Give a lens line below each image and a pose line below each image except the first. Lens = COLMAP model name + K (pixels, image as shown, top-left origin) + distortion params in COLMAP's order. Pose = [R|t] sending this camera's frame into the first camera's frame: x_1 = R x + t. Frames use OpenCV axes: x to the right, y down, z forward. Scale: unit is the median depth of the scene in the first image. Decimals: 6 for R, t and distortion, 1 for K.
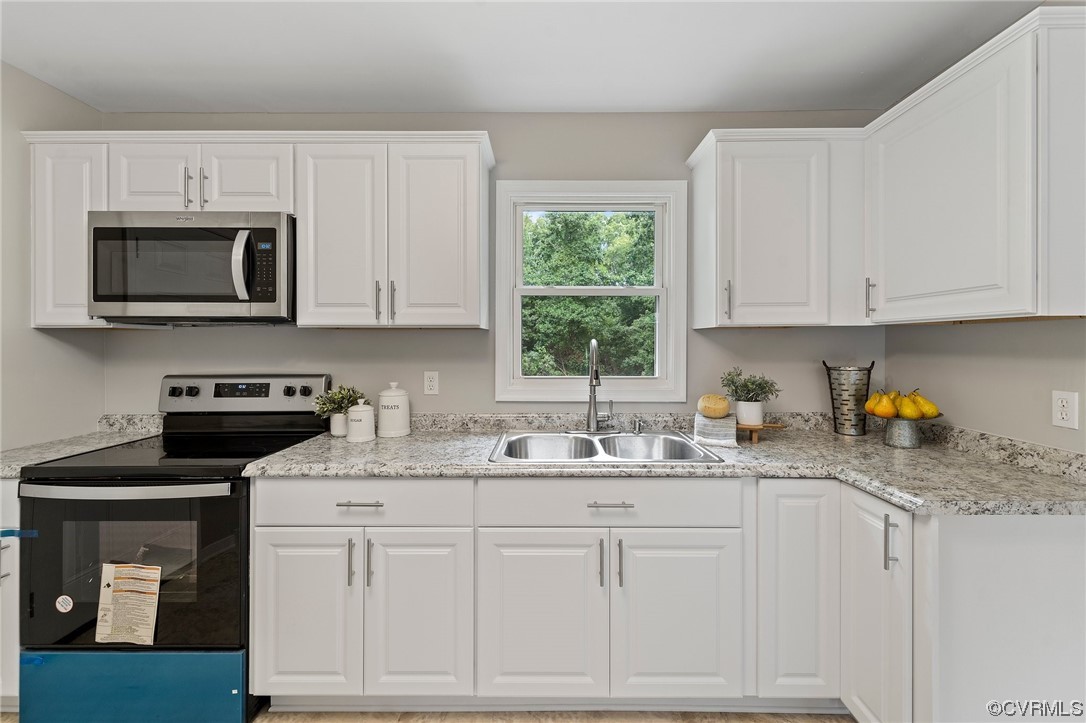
lens RADIAL K [[444.0, 0, 543.7], [0, 444.0, 344.1], [0, 0, 1]] dist [0.006143, -0.002042]
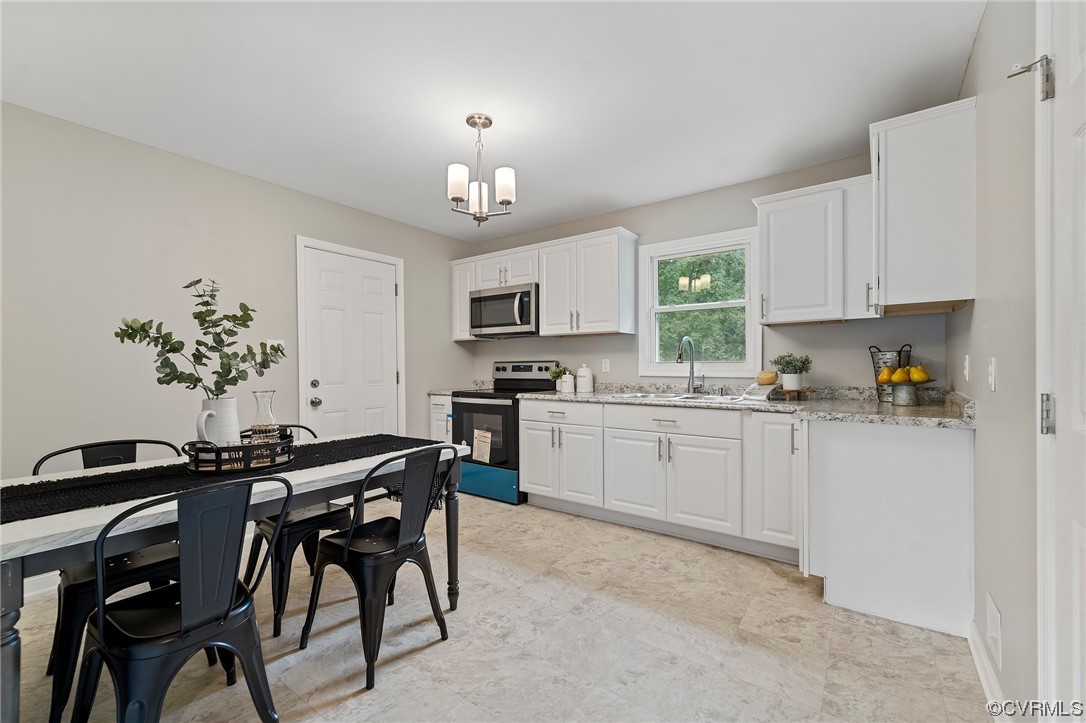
lens RADIAL K [[444.0, 0, 548.6], [0, 444.0, 371.3], [0, 0, 1]] dist [0.006143, -0.002042]
pose [[0.817320, 0.003062, -0.576176, 0.725891], [0.005482, 0.999899, 0.013091, 0.106349], [0.576158, -0.013858, 0.817221, -0.731088]]
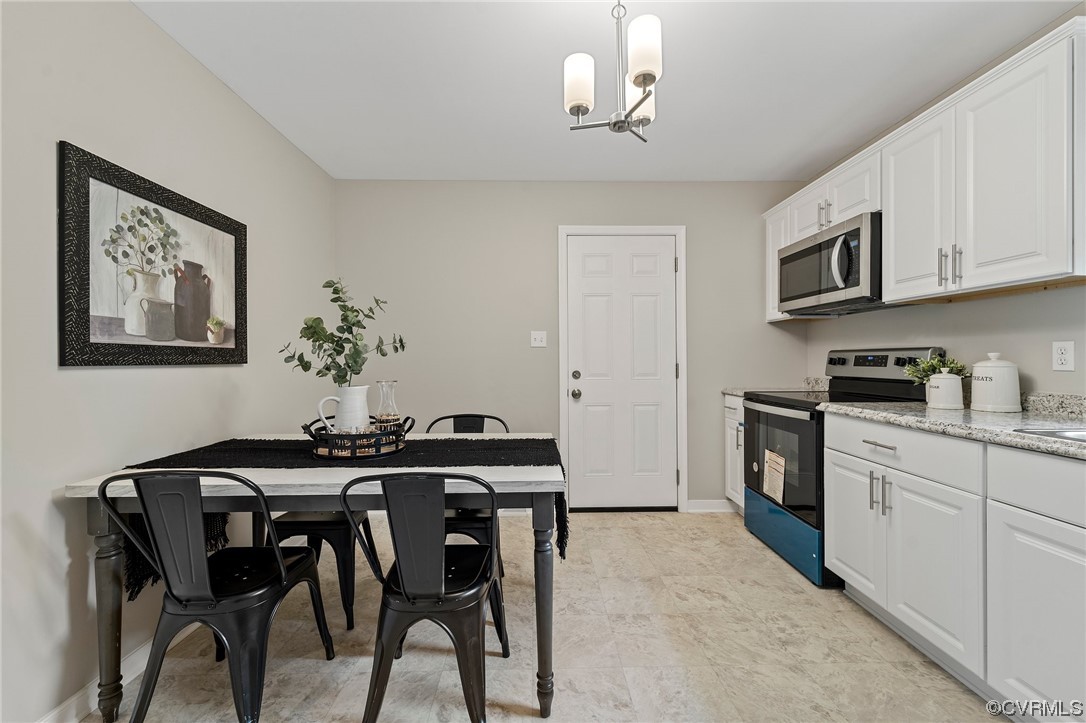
lens RADIAL K [[444.0, 0, 542.0], [0, 444.0, 357.7], [0, 0, 1]] dist [0.006143, -0.002042]
pose [[0.020214, -0.000312, -0.999796, 0.647347], [0.004839, 0.999988, -0.000214, 0.106792], [0.999784, -0.004833, 0.020215, 0.067563]]
